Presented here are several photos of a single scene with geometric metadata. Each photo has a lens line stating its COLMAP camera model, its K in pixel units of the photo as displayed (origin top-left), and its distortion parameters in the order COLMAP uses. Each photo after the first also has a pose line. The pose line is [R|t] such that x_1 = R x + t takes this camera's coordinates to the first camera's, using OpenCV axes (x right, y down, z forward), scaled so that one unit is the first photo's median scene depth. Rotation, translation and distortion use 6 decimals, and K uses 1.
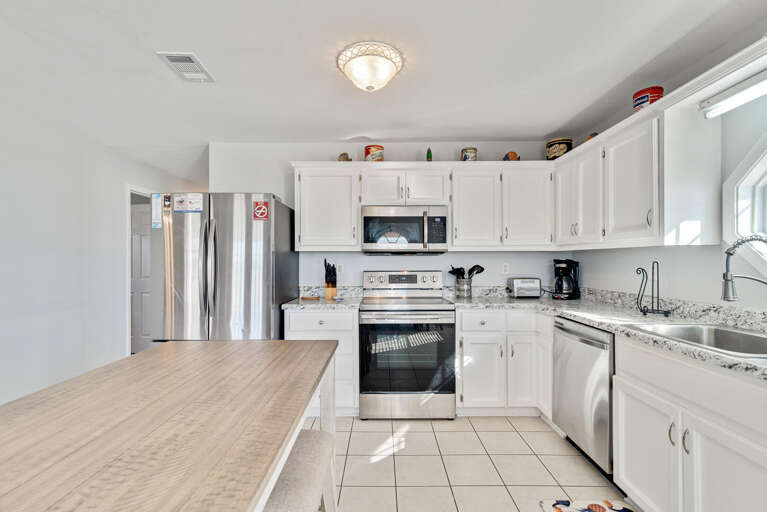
lens RADIAL K [[342.6, 0, 381.3], [0, 342.6, 260.1], [0, 0, 1]] dist [0.000644, 0.000136]
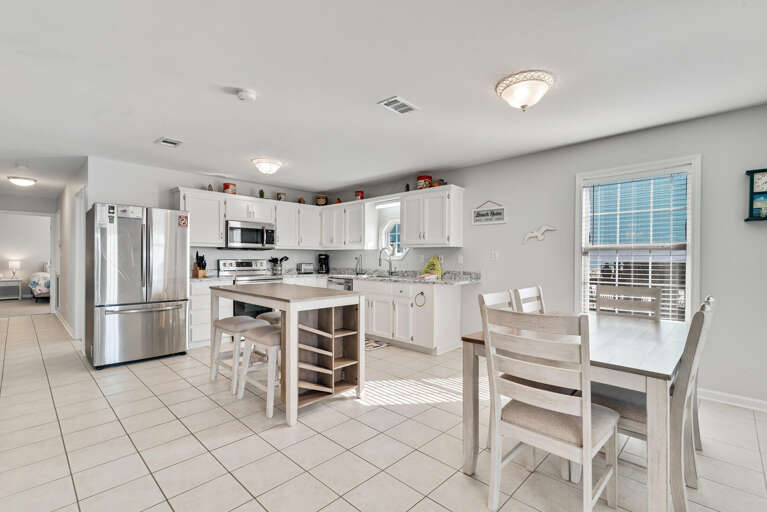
lens RADIAL K [[345.2, 0, 384.3], [0, 345.2, 261.0], [0, 0, 1]] dist [0.001964, 0.000294]
pose [[0.685001, 0.000648, 0.728542, -0.755872], [-0.009367, 0.999925, 0.007918, 0.020244], [-0.728482, -0.012248, 0.684955, -0.715481]]
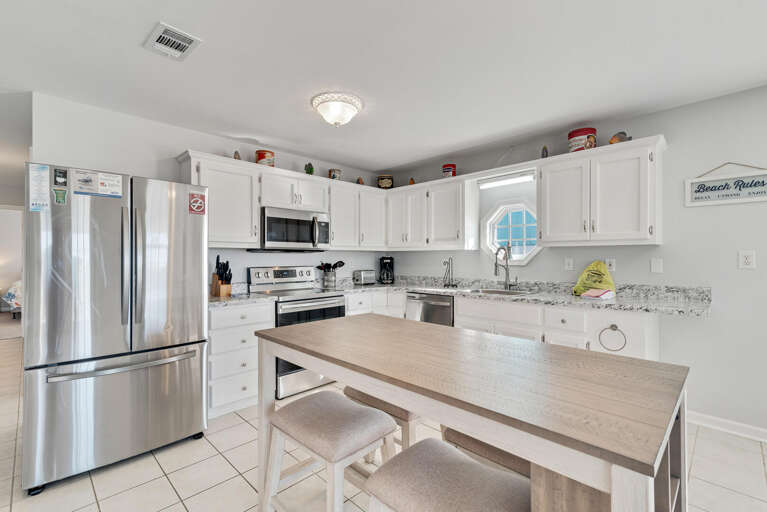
lens RADIAL K [[342.6, 0, 381.3], [0, 342.6, 260.1], [0, 0, 1]] dist [0.000644, 0.000136]
pose [[0.700636, -0.003309, 0.713512, -0.561168], [-0.001610, 0.999979, 0.006218, 0.002754], [-0.713518, -0.005505, 0.700616, -0.019513]]
